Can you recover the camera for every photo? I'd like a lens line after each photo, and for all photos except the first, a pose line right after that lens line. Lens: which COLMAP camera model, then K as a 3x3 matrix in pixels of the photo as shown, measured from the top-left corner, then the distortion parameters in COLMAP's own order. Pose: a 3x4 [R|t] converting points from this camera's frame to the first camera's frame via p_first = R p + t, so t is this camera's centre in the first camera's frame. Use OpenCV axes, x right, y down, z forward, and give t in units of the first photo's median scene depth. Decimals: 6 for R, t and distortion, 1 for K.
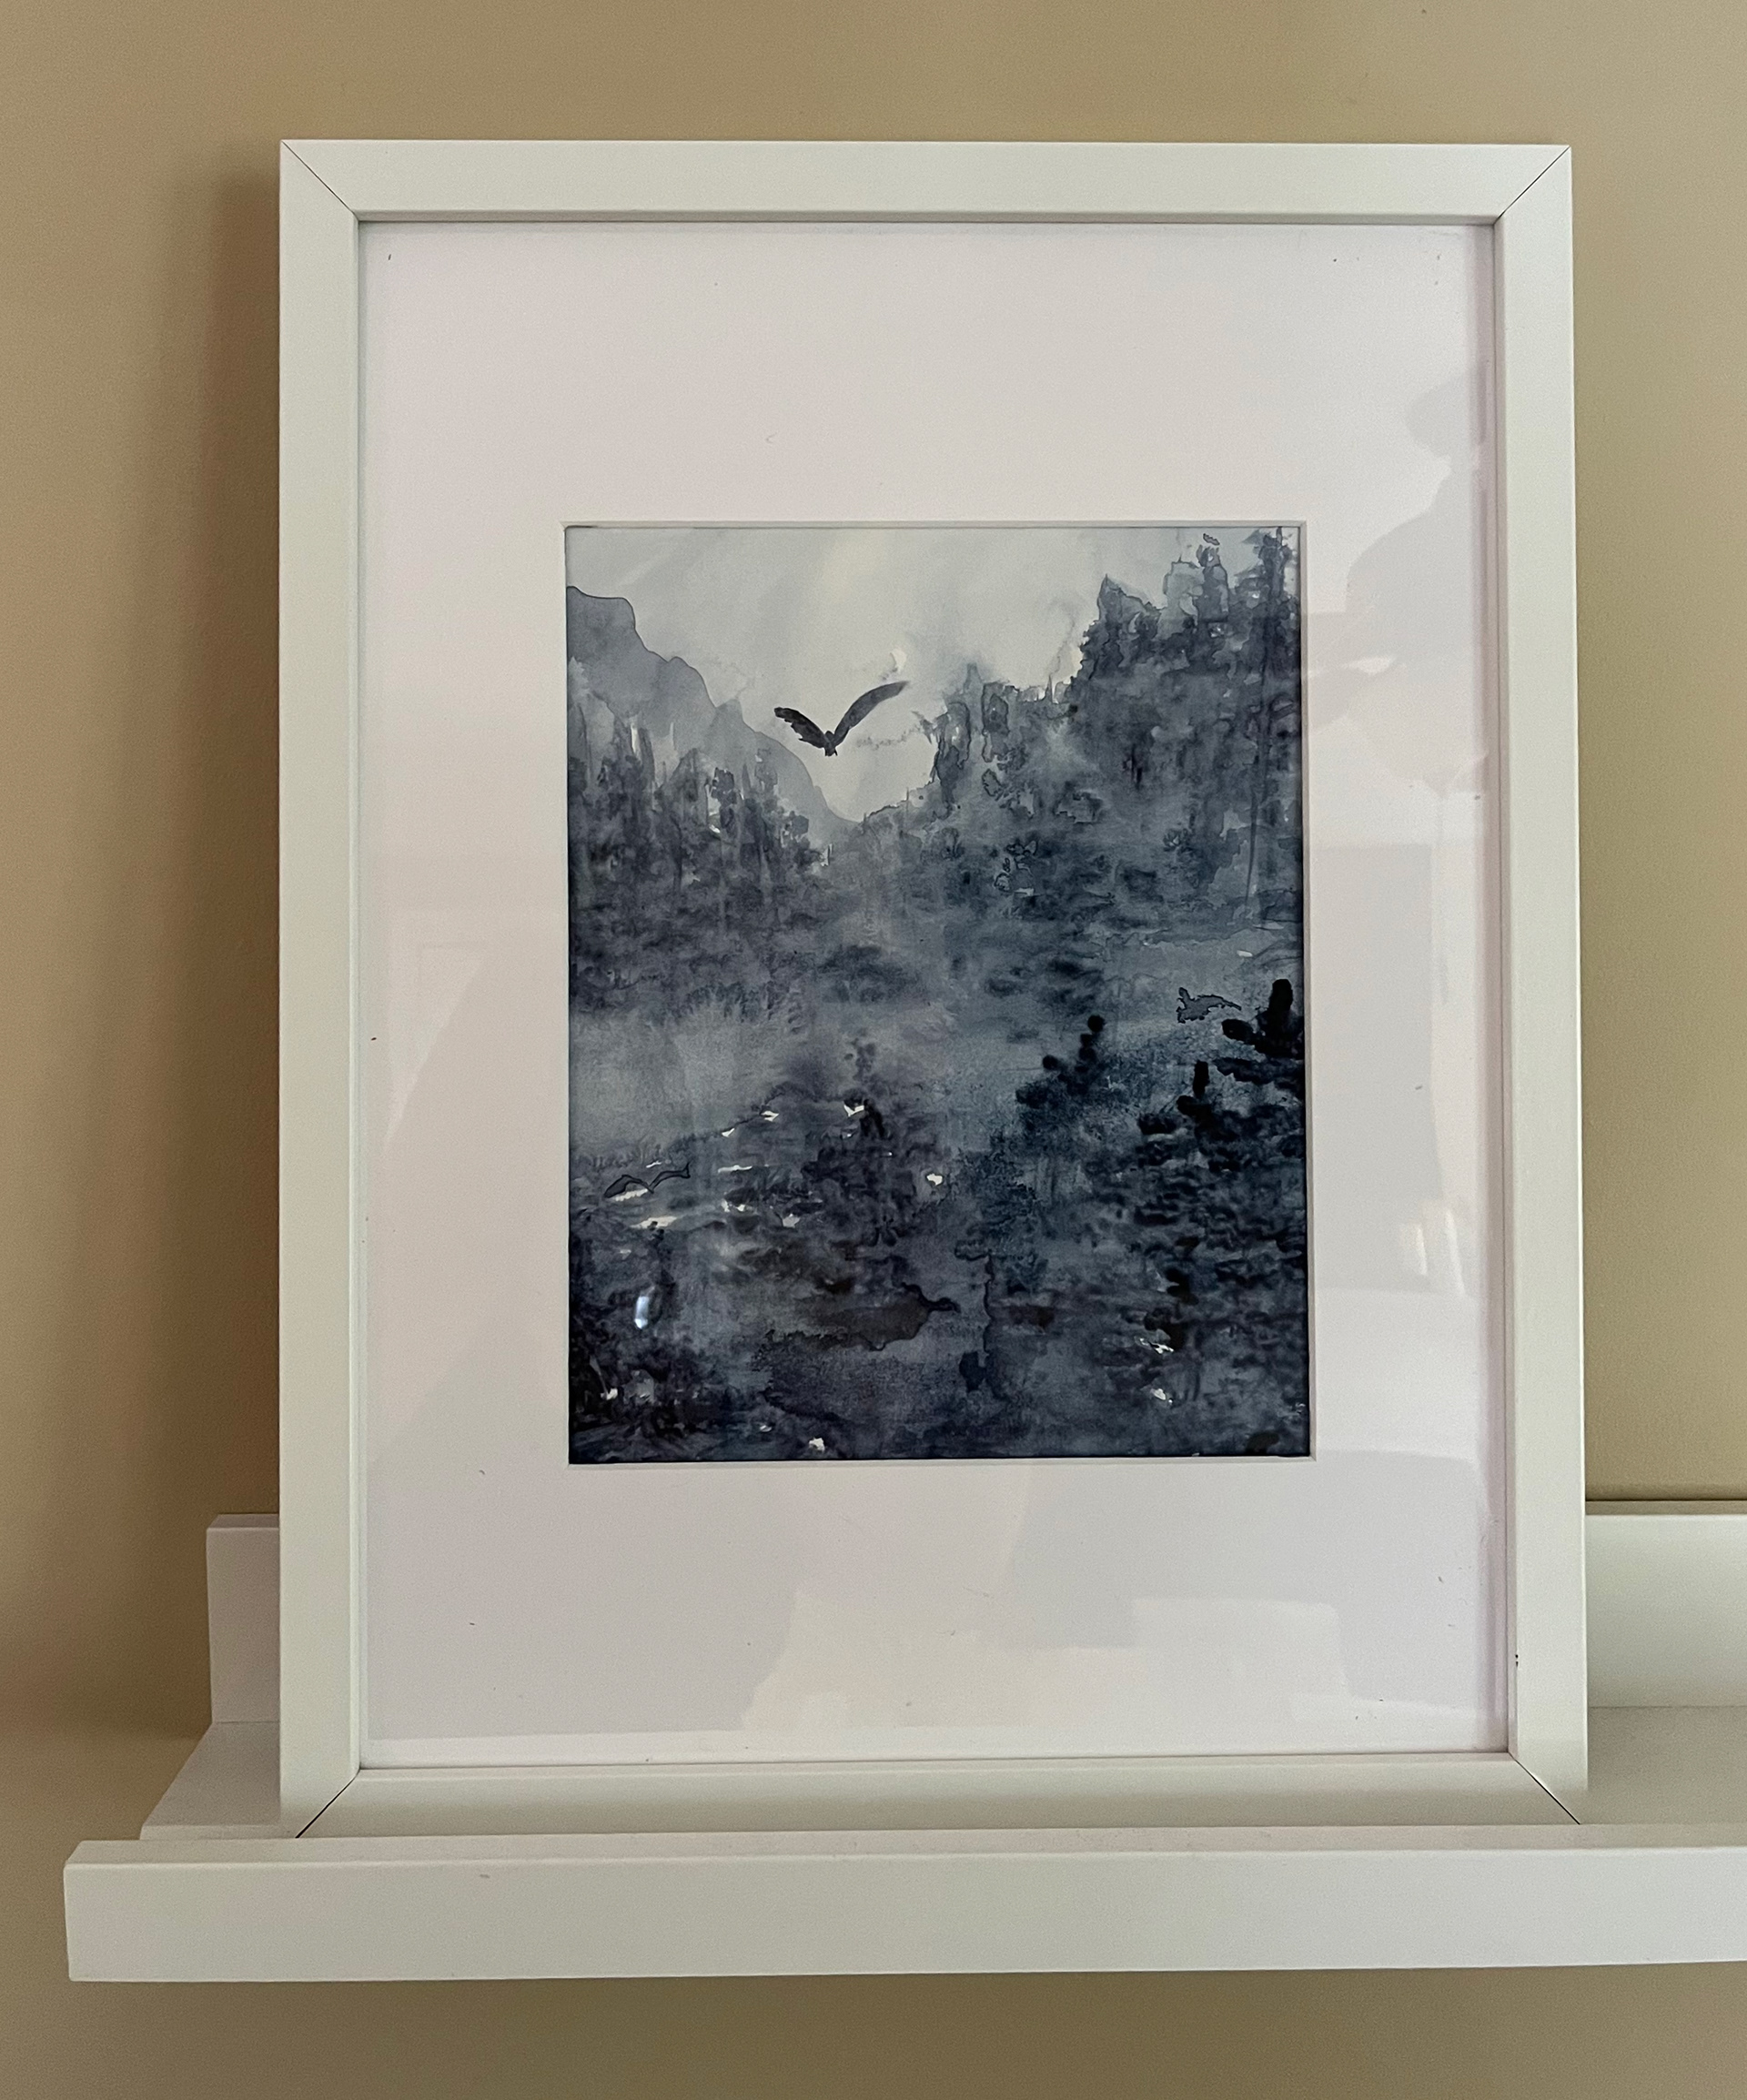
lens RADIAL K [[2696.1, 0, 864.7], [0, 2696.1, 1045.7], [0, 0, 1]] dist [-0.002973, 0.000000]
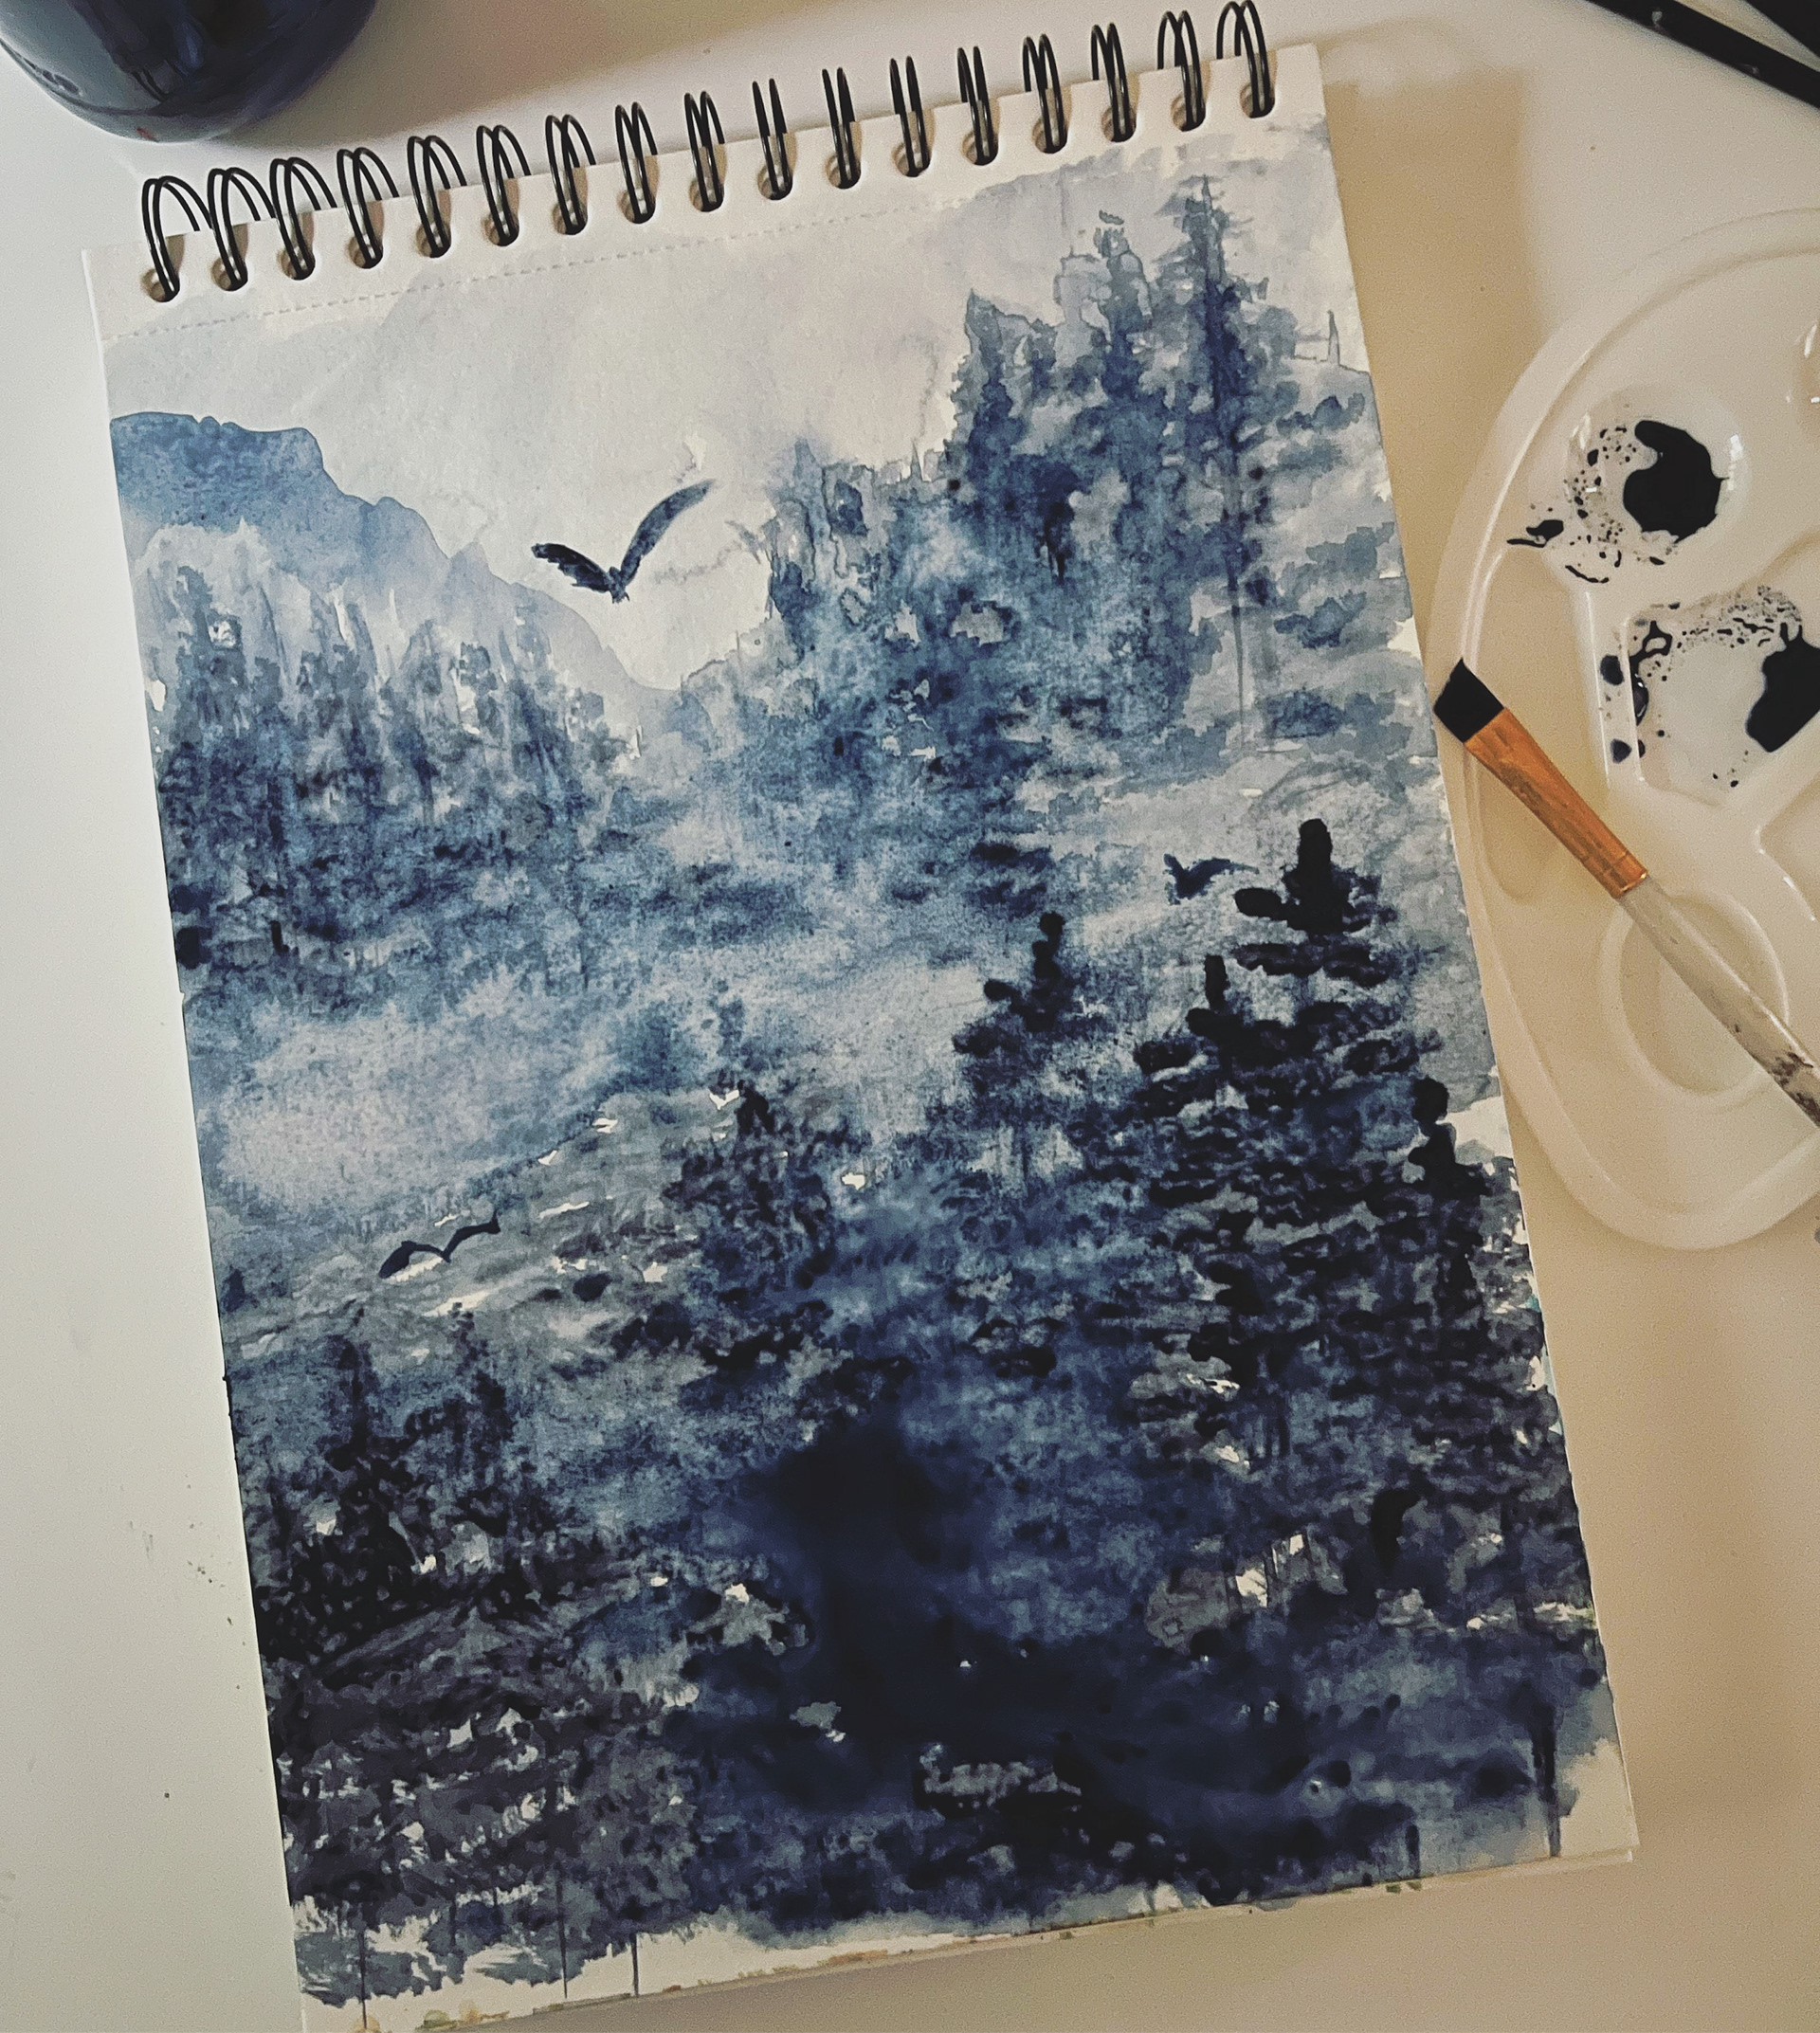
lens RADIAL K [[1750.3, 0, 908.4], [0, 1750.3, 1011.5], [0, 0, 1]] dist [-0.094975, -0.008771]
pose [[0.989134, -0.144967, 0.024479, 0.035162], [0.145143, 0.989395, -0.005574, 0.011131], [-0.023411, 0.009067, 0.999685, 0.554579]]
